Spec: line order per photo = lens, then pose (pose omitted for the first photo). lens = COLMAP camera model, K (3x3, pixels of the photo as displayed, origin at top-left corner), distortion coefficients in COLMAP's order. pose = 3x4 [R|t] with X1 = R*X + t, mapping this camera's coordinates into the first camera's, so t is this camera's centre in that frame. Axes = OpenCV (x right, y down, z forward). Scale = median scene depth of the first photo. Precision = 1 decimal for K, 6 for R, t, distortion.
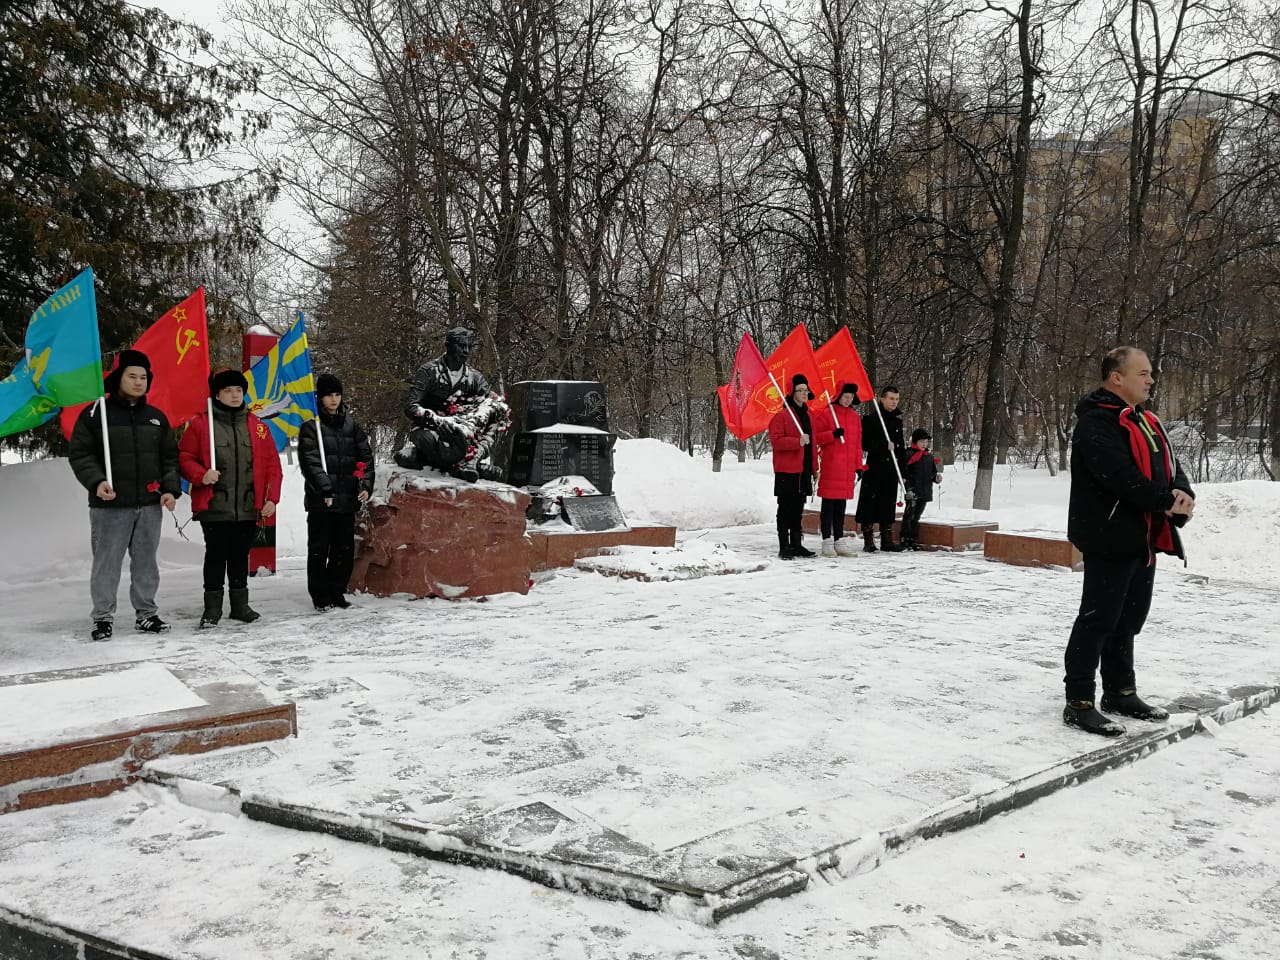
lens RADIAL K [[1013.5, 0, 637.2], [0, 1013.5, 485.7], [0, 0, 1]] dist [0.051079, -0.060534]
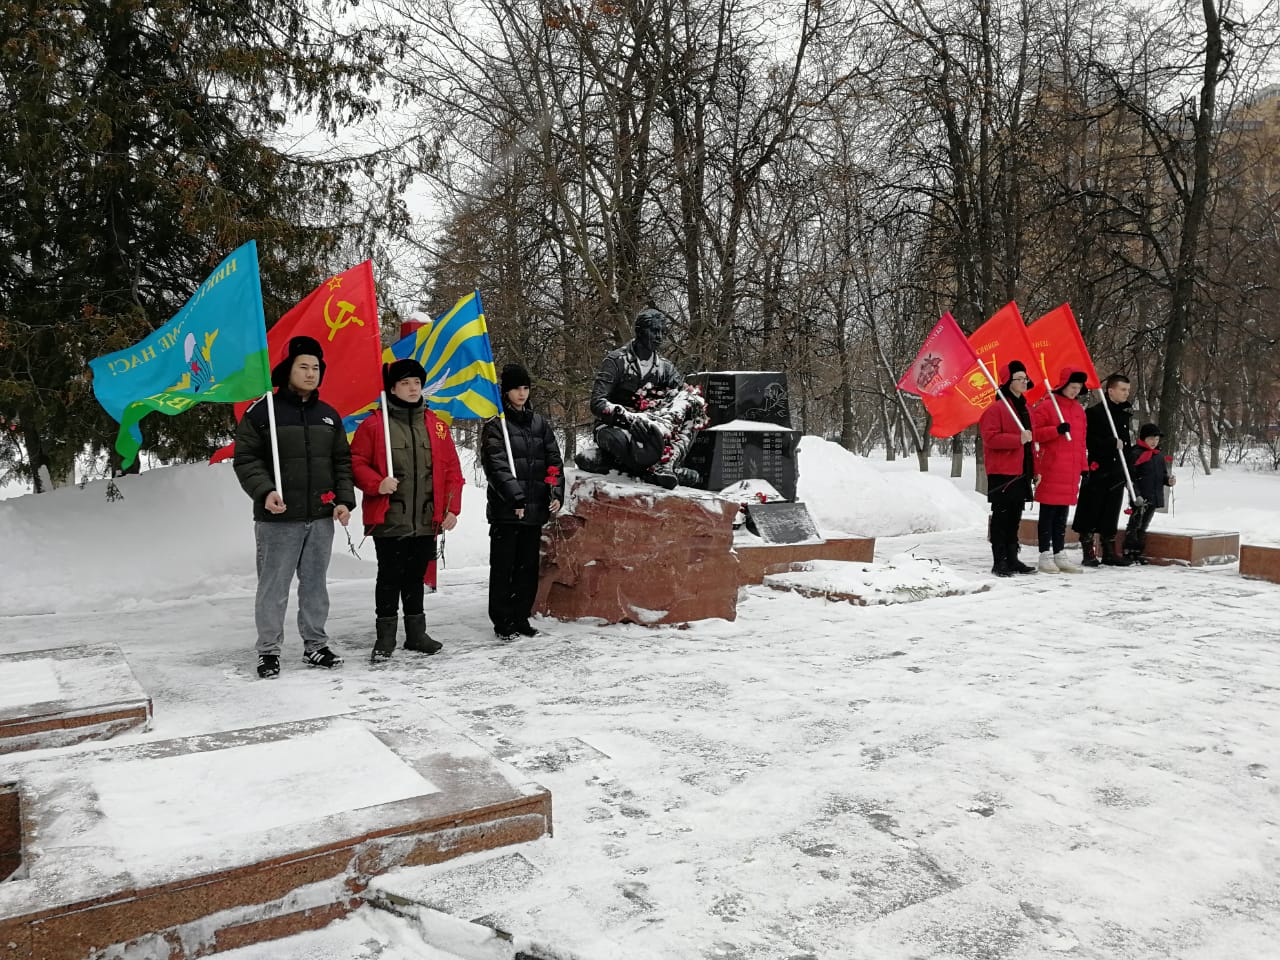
lens RADIAL K [[1013.5, 0, 633.9], [0, 1013.5, 486.6], [0, 0, 1]] dist [0.051079, -0.060534]
pose [[0.996099, -0.001362, -0.088237, -0.124143], [0.001539, 0.999997, 0.001941, -0.007574], [0.088234, -0.002070, 0.996098, 0.154797]]
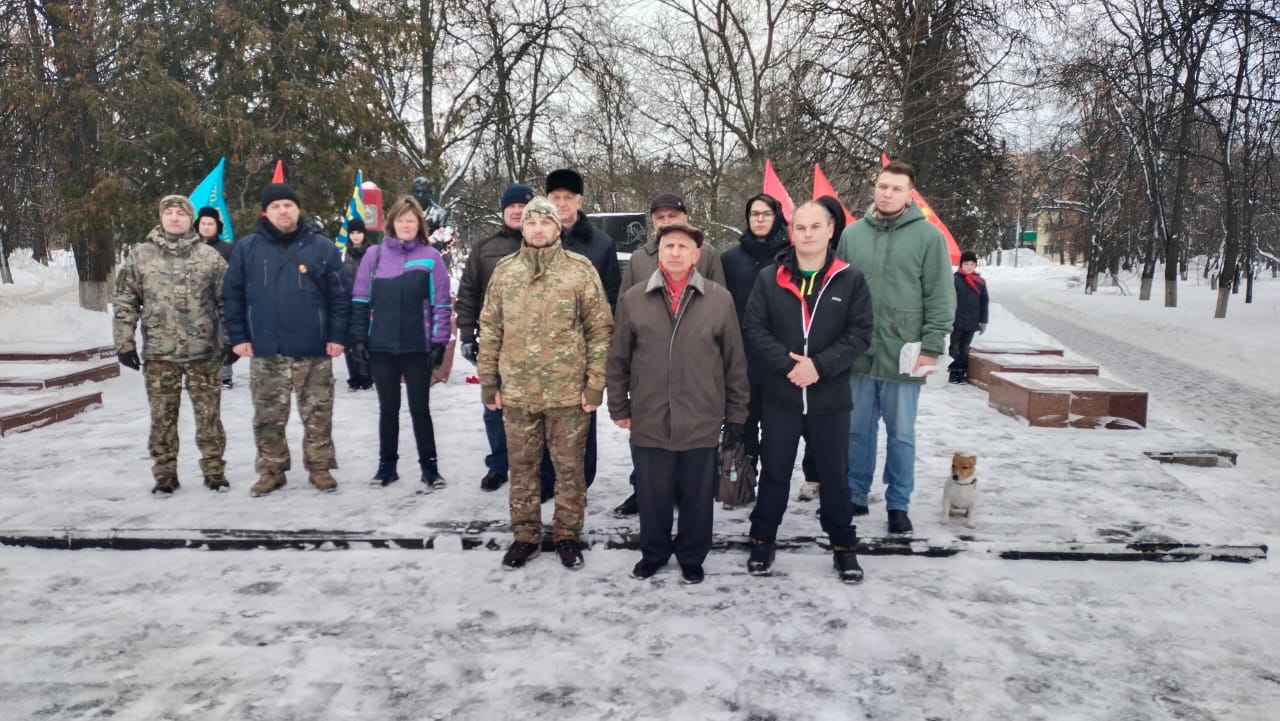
lens RADIAL K [[935.1, 0, 630.3], [0, 935.1, 352.0], [0, 0, 1]] dist [0.080785, -0.097542]
pose [[0.765353, 0.062373, -0.640581, 0.885907], [-0.031657, 0.997737, 0.059326, -0.013993], [0.642831, -0.025126, 0.765596, 0.274000]]
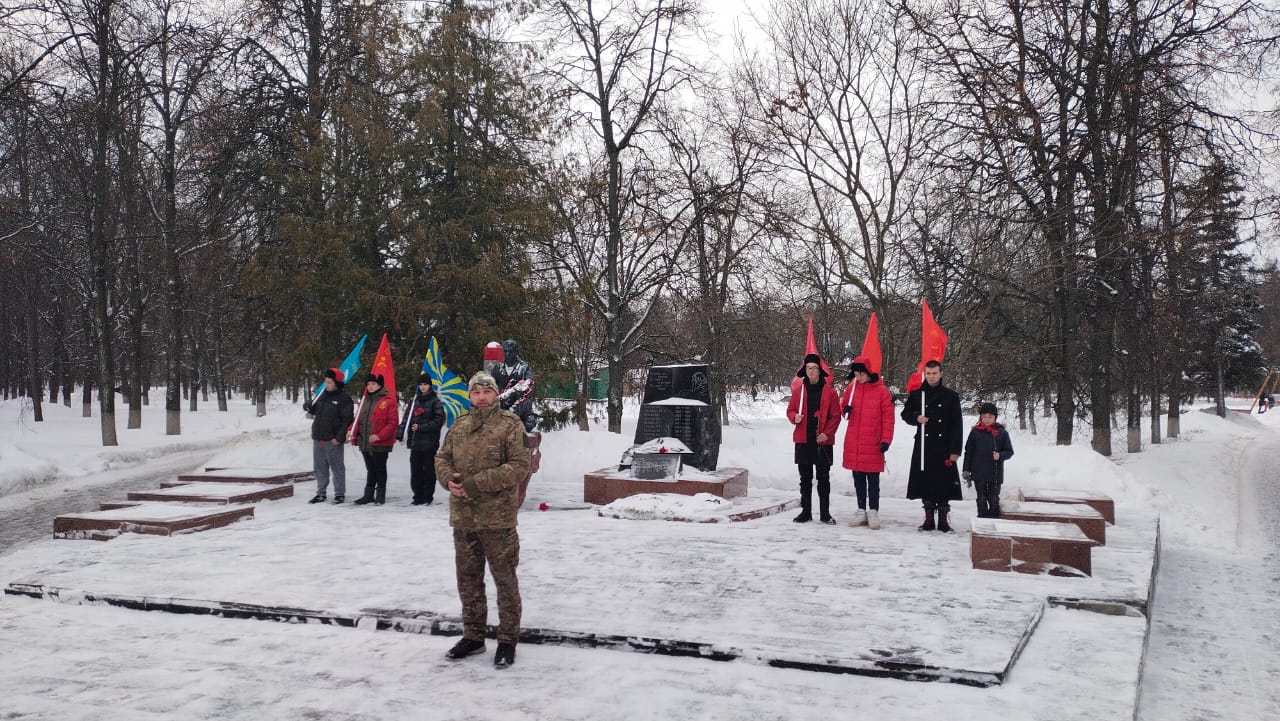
lens RADIAL K [[935.1, 0, 631.7], [0, 935.1, 357.4], [0, 0, 1]] dist [0.080785, -0.097542]
pose [[0.554298, -0.034157, -0.831617, 1.263759], [-0.042715, 0.996673, -0.069407, -0.037329], [0.831221, 0.073995, 0.550995, 0.384934]]
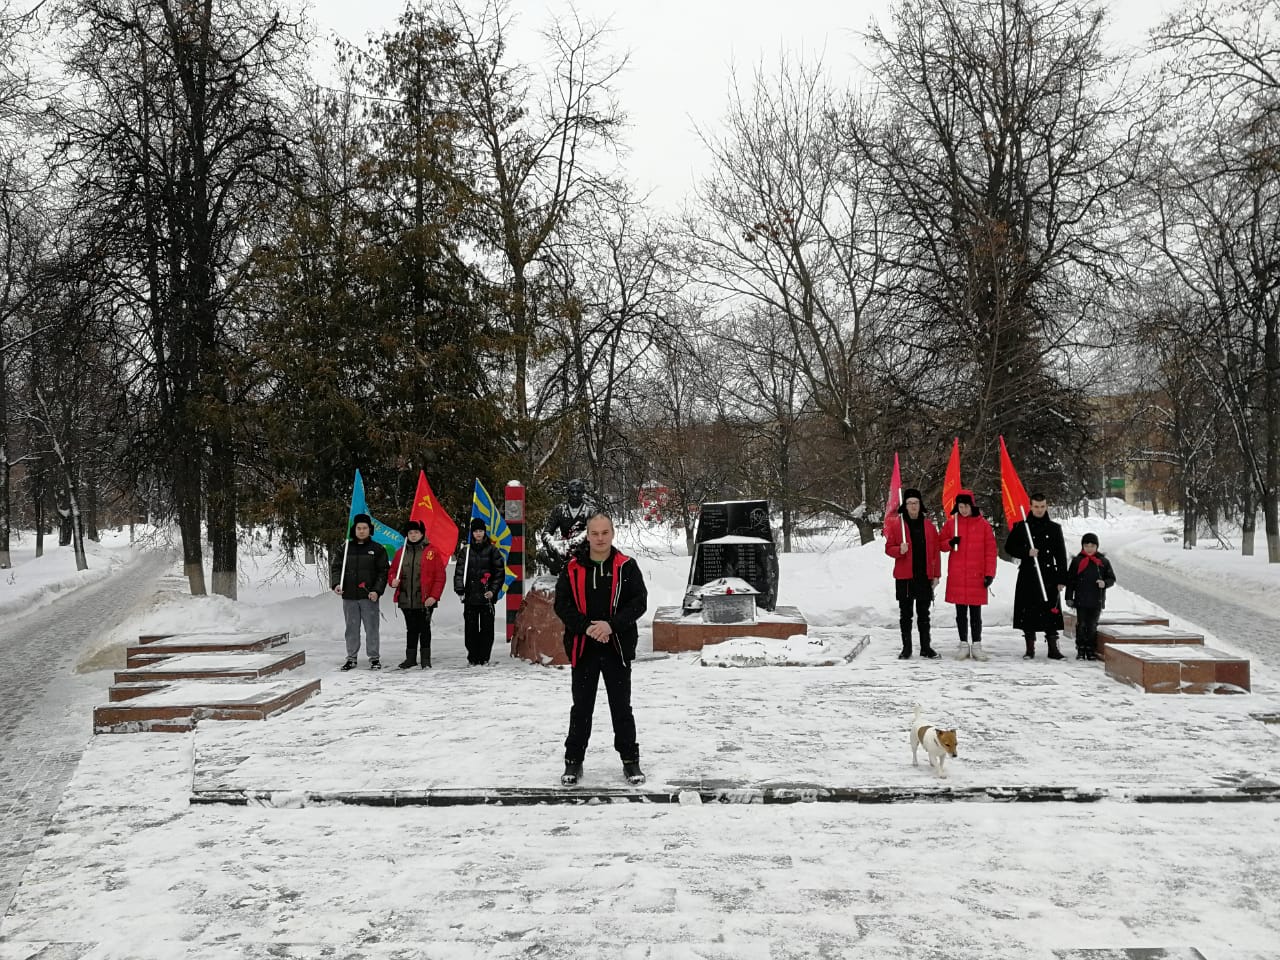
lens RADIAL K [[1013.5, 0, 638.6], [0, 1013.5, 476.5], [0, 0, 1]] dist [0.051079, -0.060534]
pose [[0.737691, -0.049999, -0.673285, 0.962311], [-0.004498, 0.996868, -0.078956, -0.048717], [0.675124, 0.061274, 0.735155, -0.014394]]
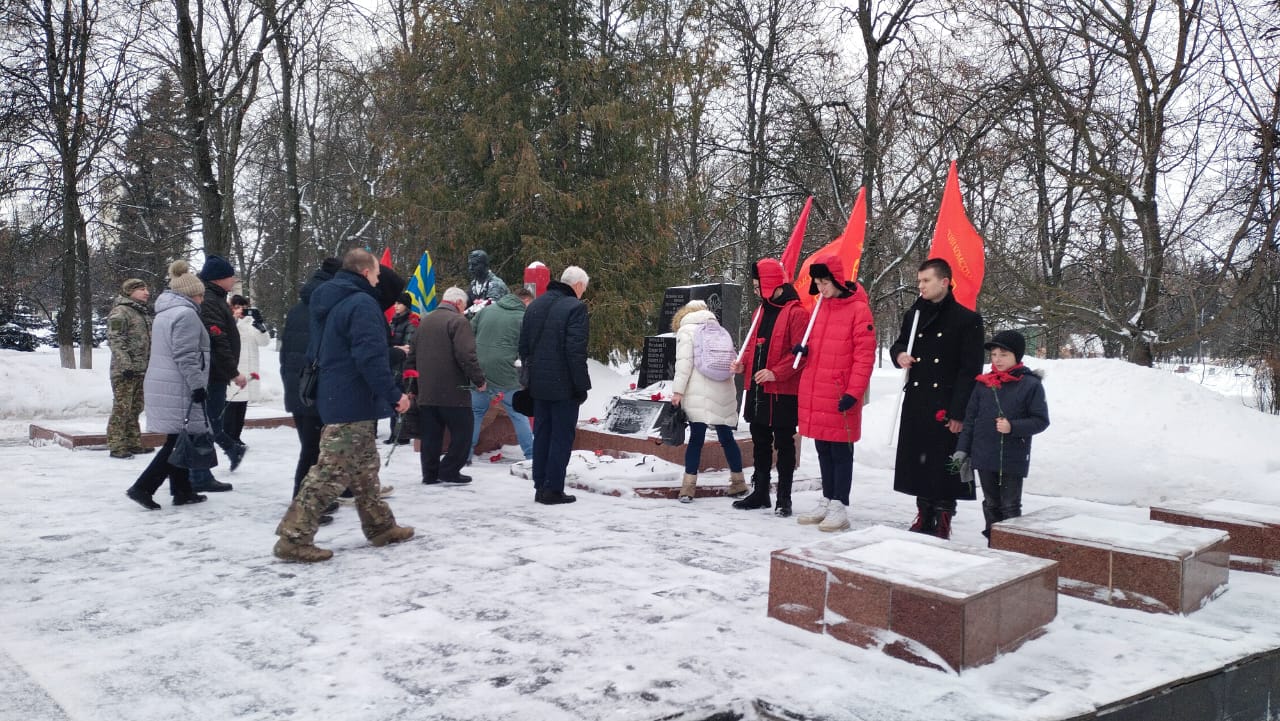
lens RADIAL K [[935.1, 0, 627.4], [0, 935.1, 352.7], [0, 0, 1]] dist [0.080785, -0.097542]
pose [[0.116688, 0.005374, -0.993154, 1.136734], [-0.084617, 0.996403, -0.004551, -0.040697], [0.989557, 0.084569, 0.116723, 1.162017]]
